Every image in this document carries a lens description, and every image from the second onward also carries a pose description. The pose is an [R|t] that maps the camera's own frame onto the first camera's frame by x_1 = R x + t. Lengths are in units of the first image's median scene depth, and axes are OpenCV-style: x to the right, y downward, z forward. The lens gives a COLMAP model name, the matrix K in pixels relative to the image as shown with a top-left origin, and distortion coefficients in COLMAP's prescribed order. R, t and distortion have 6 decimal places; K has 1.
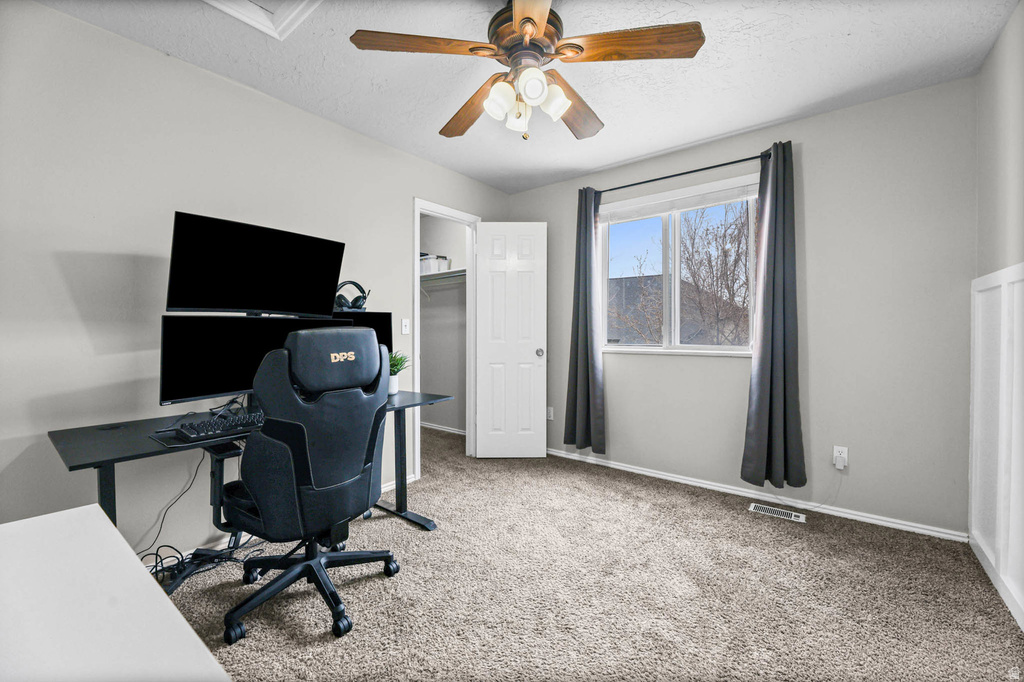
lens RADIAL K [[417.3, 0, 518.9], [0, 417.3, 335.8], [0, 0, 1]] dist [0.006407, -0.002329]
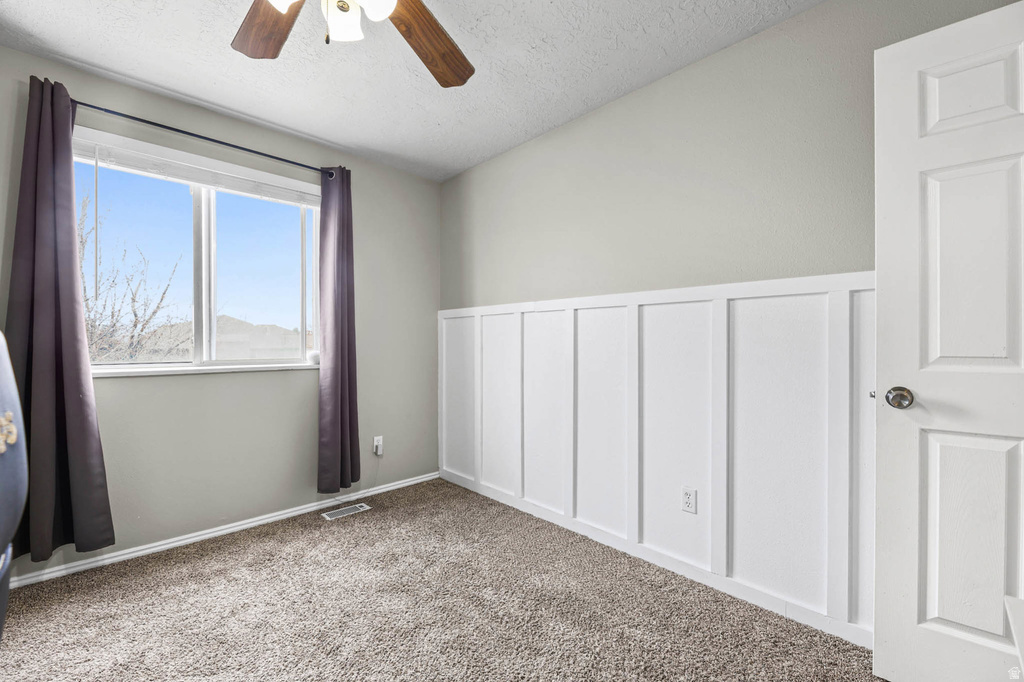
lens RADIAL K [[417.3, 0, 521.8], [0, 417.3, 345.4], [0, 0, 1]] dist [0.006407, -0.002329]
pose [[0.156433, -0.005085, 0.987676, -0.372175], [0.012182, 0.999921, 0.003219, -0.001190], [-0.987613, 0.011529, 0.156482, 0.385593]]
